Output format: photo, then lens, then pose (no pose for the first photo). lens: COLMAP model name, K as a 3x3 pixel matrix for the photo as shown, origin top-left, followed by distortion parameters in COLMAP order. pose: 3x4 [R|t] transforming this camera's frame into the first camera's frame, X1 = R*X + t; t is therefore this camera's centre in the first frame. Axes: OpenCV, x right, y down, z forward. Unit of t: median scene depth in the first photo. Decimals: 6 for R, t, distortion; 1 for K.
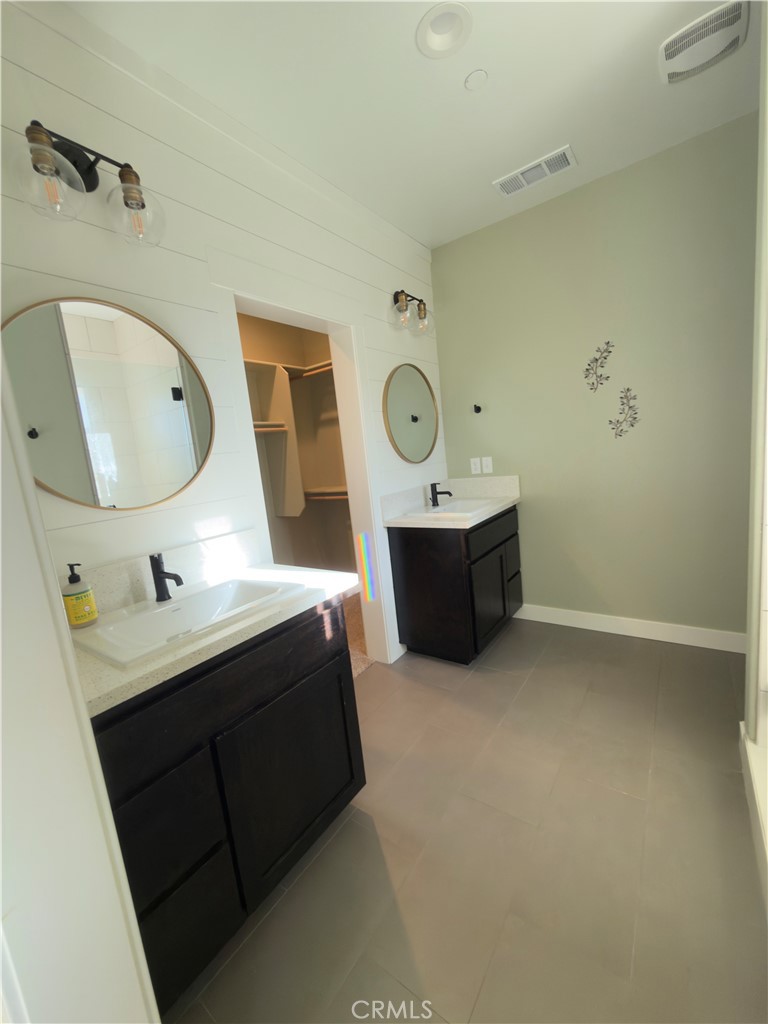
lens RADIAL K [[408.5, 0, 381.3], [0, 408.5, 514.5], [0, 0, 1]] dist [-0.000635, -0.000290]
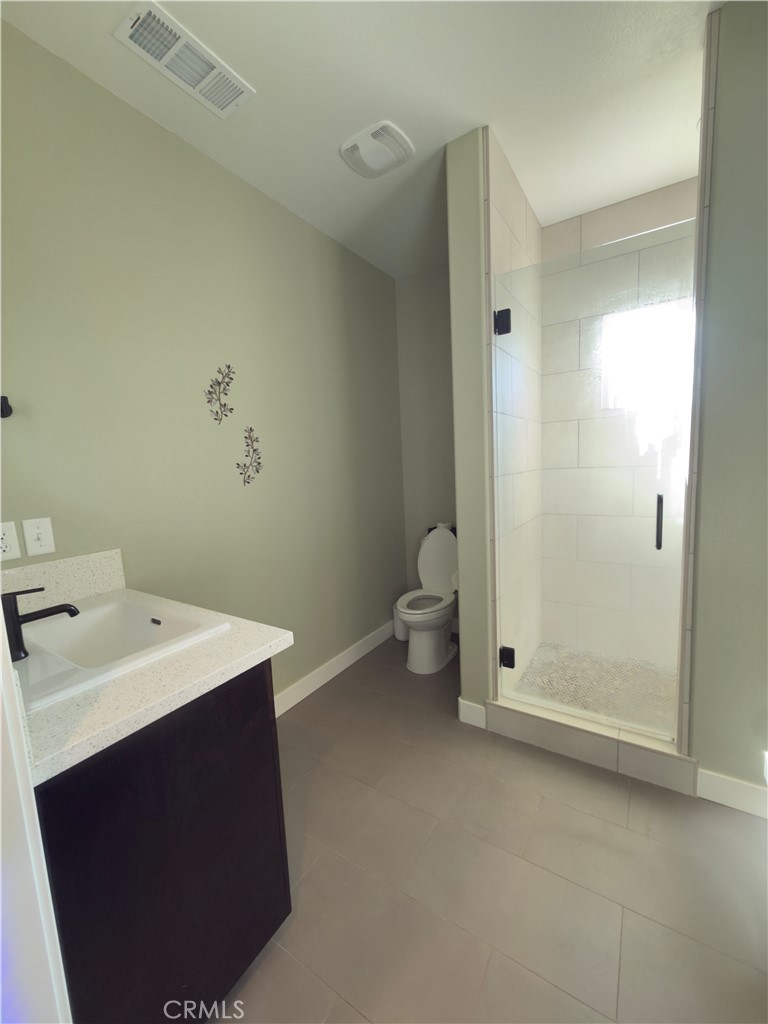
lens RADIAL K [[408.5, 0, 382.0], [0, 408.5, 508.5], [0, 0, 1]] dist [-0.000635, -0.000290]
pose [[-0.053625, -0.002622, 0.998558, -0.238168], [0.199123, 0.979885, 0.013267, -0.095159], [-0.978506, 0.199548, -0.052024, 0.754429]]
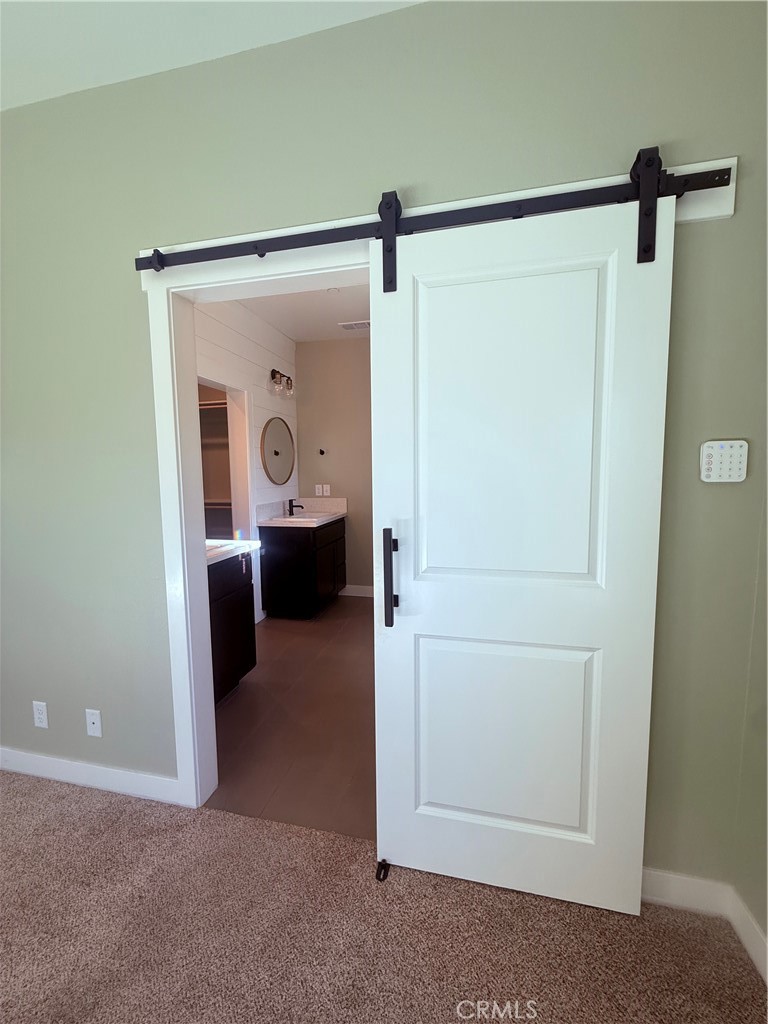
lens RADIAL K [[408.5, 0, 386.1], [0, 408.5, 511.0], [0, 0, 1]] dist [-0.000635, -0.000290]
pose [[0.911860, 0.059372, 0.406185, -0.163211], [-0.027401, 0.996082, -0.084083, 0.084099], [-0.409585, 0.065542, 0.909914, -0.499407]]
